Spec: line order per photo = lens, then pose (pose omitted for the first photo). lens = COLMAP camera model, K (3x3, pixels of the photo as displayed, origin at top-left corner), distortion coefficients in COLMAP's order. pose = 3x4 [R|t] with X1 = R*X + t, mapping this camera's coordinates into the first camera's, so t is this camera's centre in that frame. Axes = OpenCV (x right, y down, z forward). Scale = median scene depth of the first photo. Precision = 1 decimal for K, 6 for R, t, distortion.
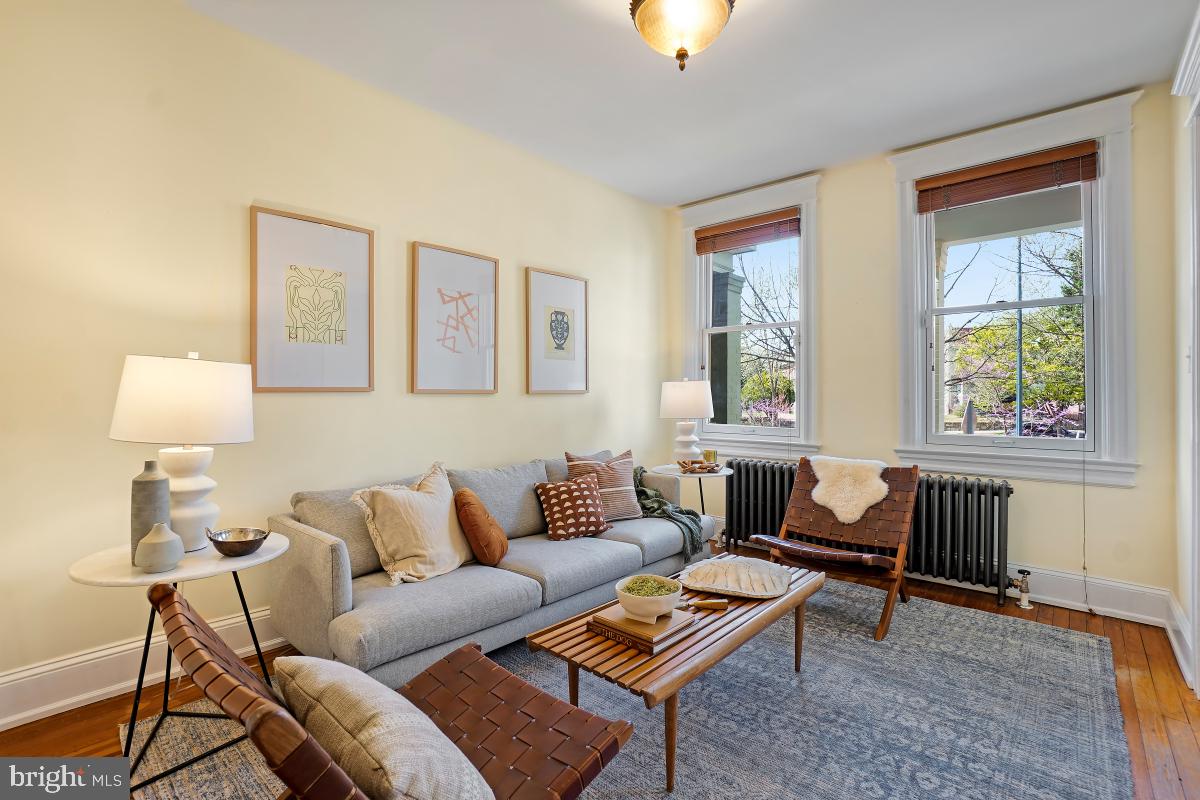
lens RADIAL K [[547.4, 0, 611.8], [0, 547.4, 395.0], [0, 0, 1]] dist [-0.063176, 0.025808]
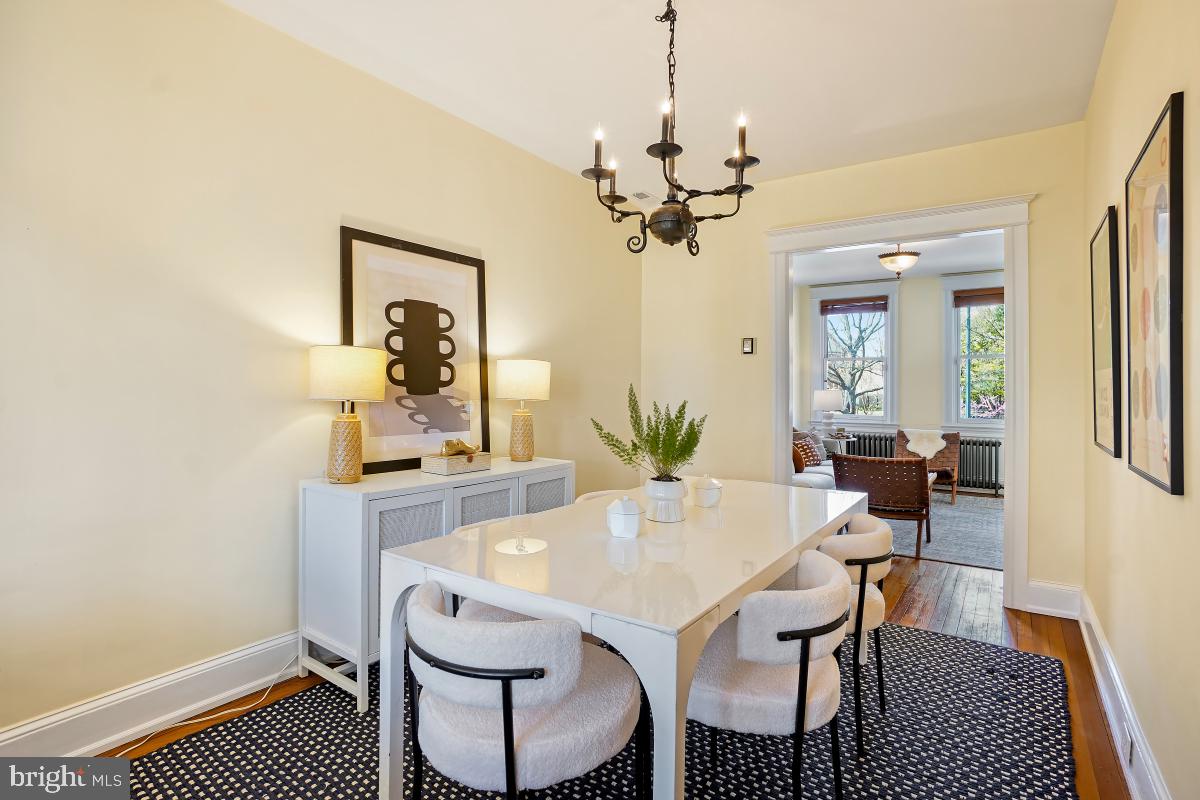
lens RADIAL K [[616.2, 0, 605.6], [0, 616.2, 380.7], [0, 0, 1]] dist [-0.002396, -0.000099]
pose [[0.989247, 0.006326, 0.146119, -1.197393], [-0.005438, 0.999964, -0.006472, -0.050900], [-0.146155, 0.005607, 0.989246, -1.235450]]
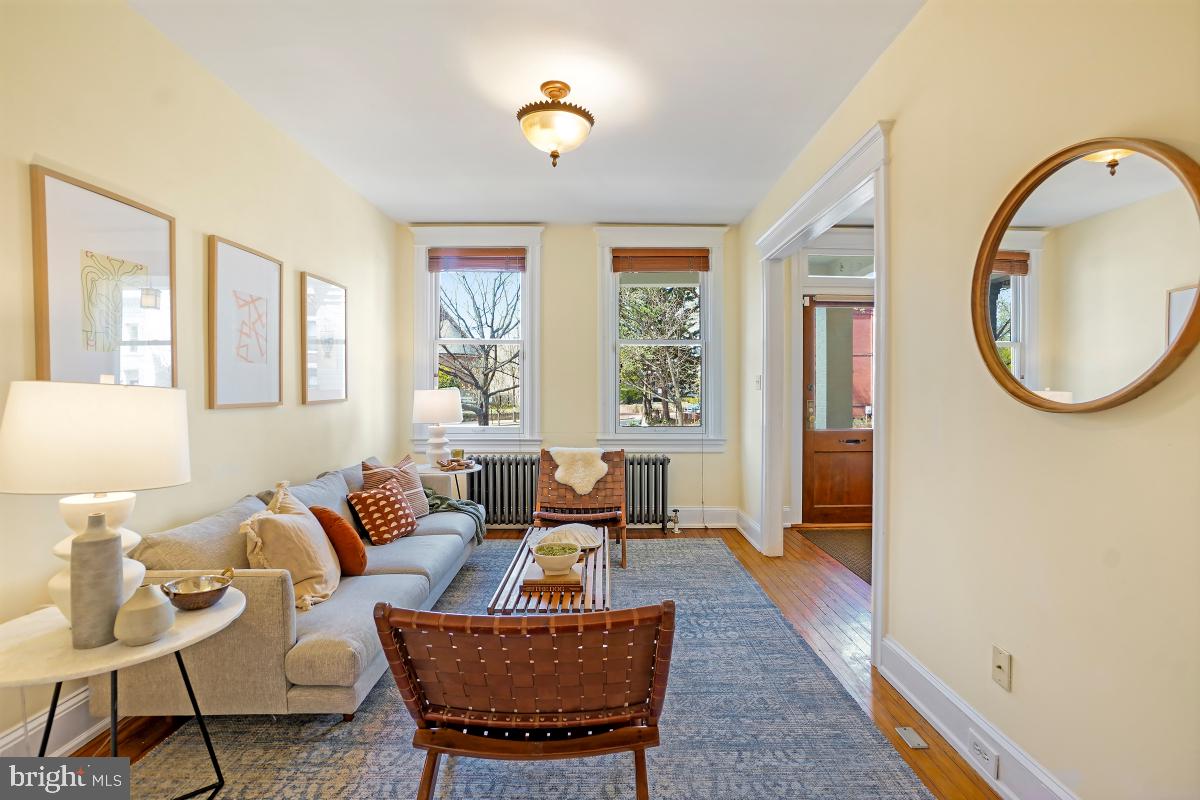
lens RADIAL K [[547.4, 0, 611.8], [0, 547.4, 395.0], [0, 0, 1]] dist [-0.063176, 0.025808]
pose [[0.731225, -0.009897, 0.682065, -0.475963], [-0.000820, 0.999881, 0.015388, -0.039874], [-0.682136, -0.011812, 0.731130, -0.066857]]
